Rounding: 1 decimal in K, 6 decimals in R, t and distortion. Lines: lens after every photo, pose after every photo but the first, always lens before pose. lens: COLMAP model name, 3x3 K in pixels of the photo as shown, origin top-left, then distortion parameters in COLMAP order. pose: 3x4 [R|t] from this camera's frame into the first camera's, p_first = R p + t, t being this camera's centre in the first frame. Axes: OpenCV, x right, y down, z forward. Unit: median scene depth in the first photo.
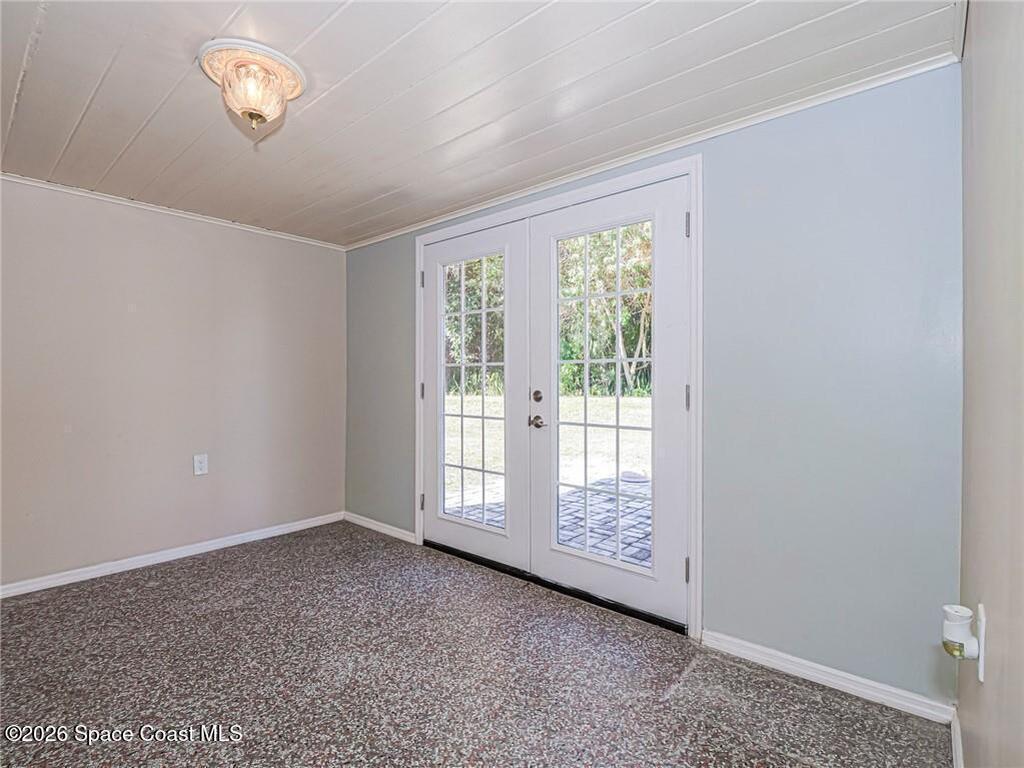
lens RADIAL K [[498.9, 0, 505.1], [0, 498.9, 376.8], [0, 0, 1]] dist [-0.007107, -0.000420]
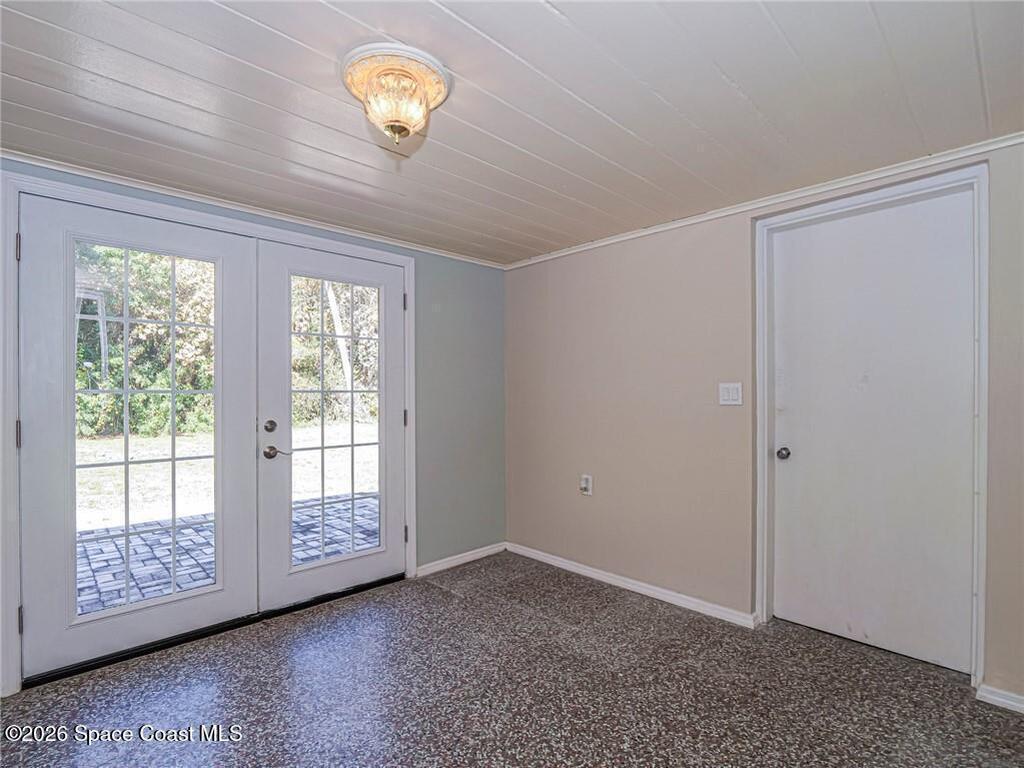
lens RADIAL K [[493.6, 0, 511.6], [0, 493.6, 390.5], [0, 0, 1]] dist [-0.013544, -0.000582]
pose [[0.097860, 0.004426, 0.995190, -0.855789], [0.001748, 0.999988, -0.004619, -0.026655], [-0.995199, 0.002191, 0.097851, 0.434210]]
